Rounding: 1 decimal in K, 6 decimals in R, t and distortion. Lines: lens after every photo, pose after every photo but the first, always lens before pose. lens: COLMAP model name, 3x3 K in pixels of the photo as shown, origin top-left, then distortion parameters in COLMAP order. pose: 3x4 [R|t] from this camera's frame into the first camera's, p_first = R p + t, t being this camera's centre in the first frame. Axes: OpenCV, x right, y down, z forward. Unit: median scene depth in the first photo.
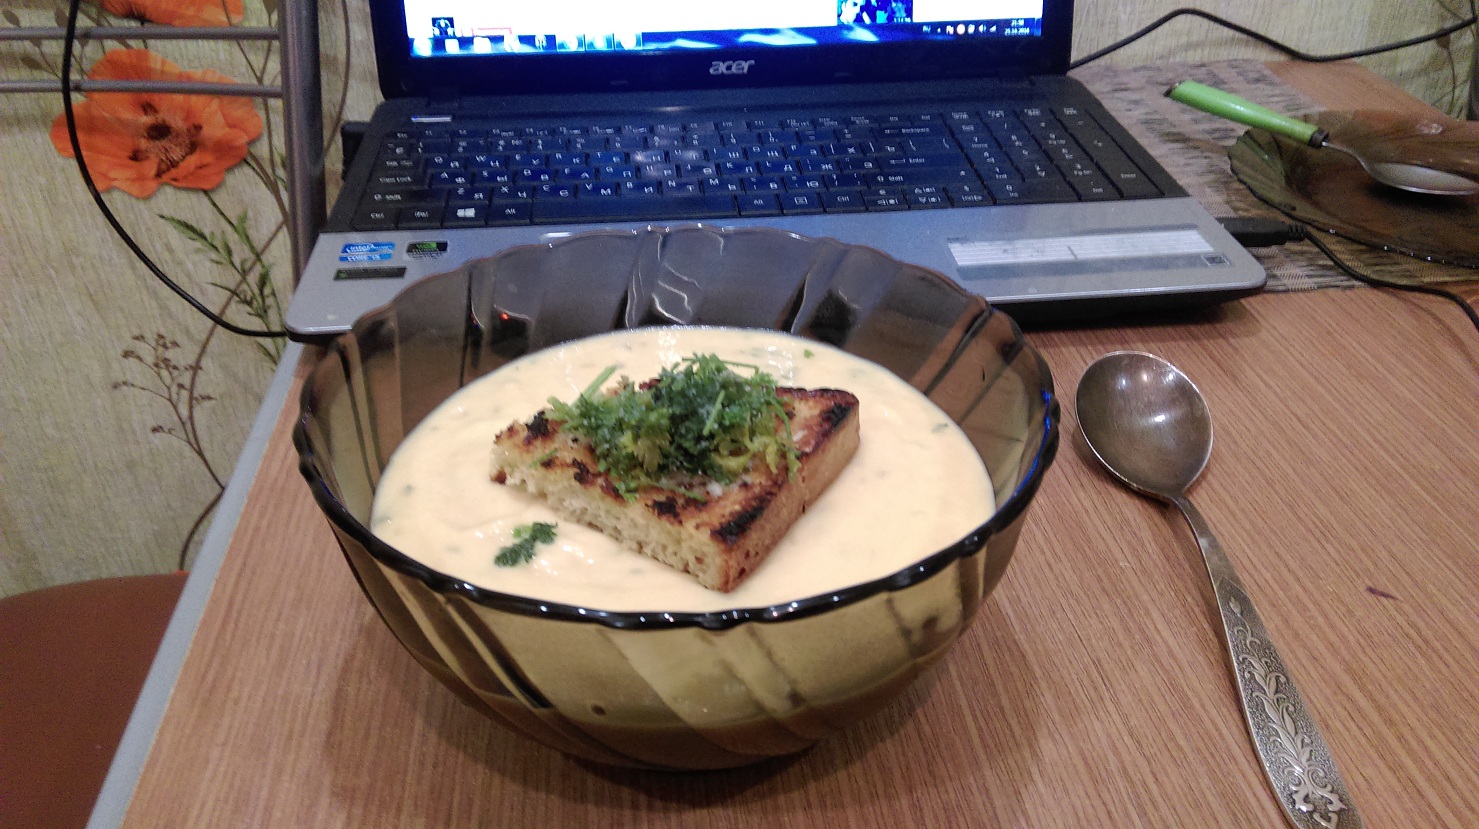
lens RADIAL K [[1221.4, 0, 745.2], [0, 1221.4, 422.6], [0, 0, 1]] dist [0.067279, -0.127080]
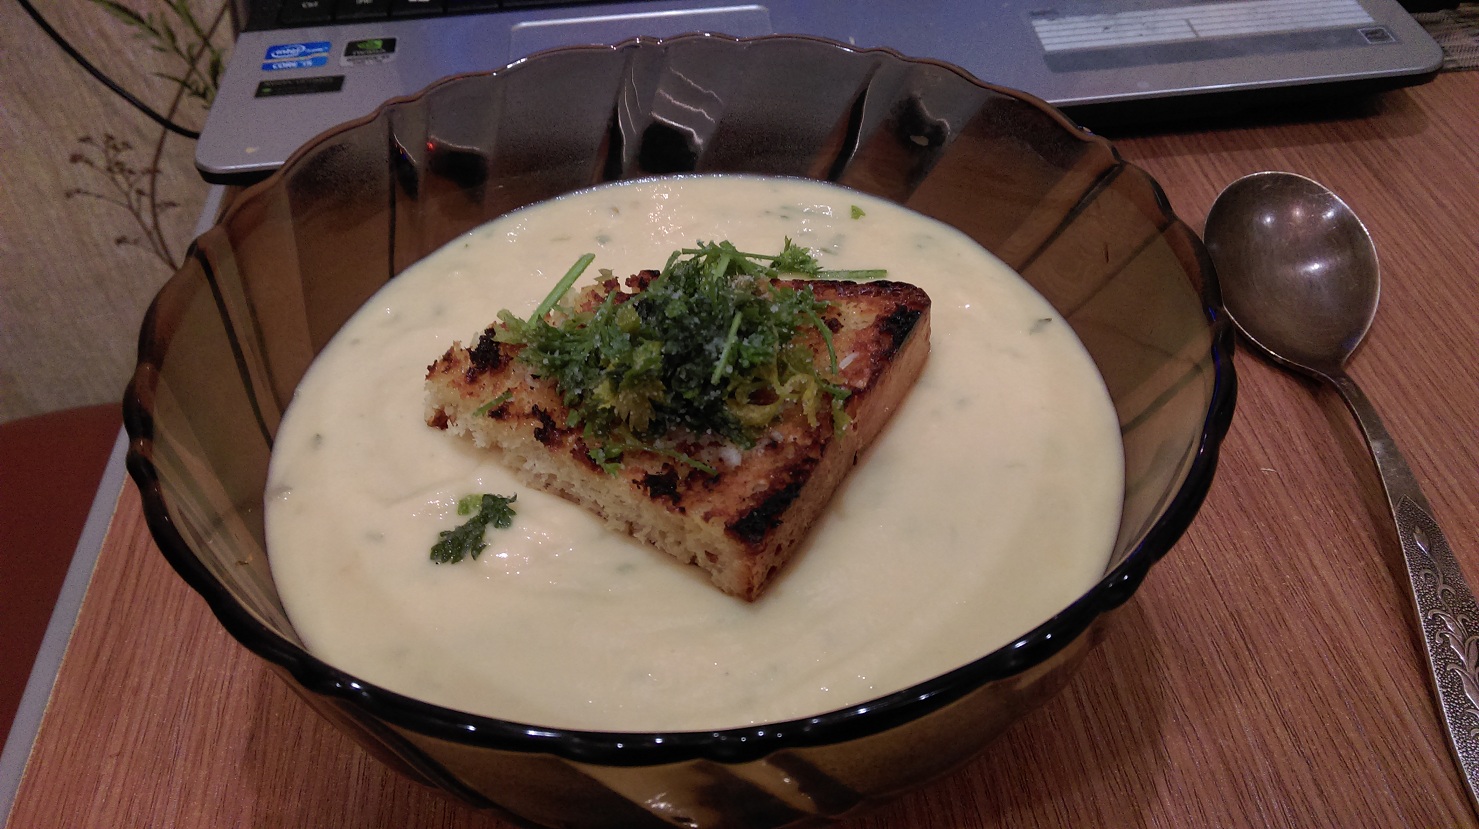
lens RADIAL K [[1239.2, 0, 739.5], [0, 1239.2, 414.5], [0, 0, 1]] dist [0.065769, -0.133075]
pose [[0.999184, -0.017768, -0.036265, 0.005682], [0.024479, 0.980708, 0.193939, -0.090744], [0.032120, -0.194668, 0.980343, 0.253501]]
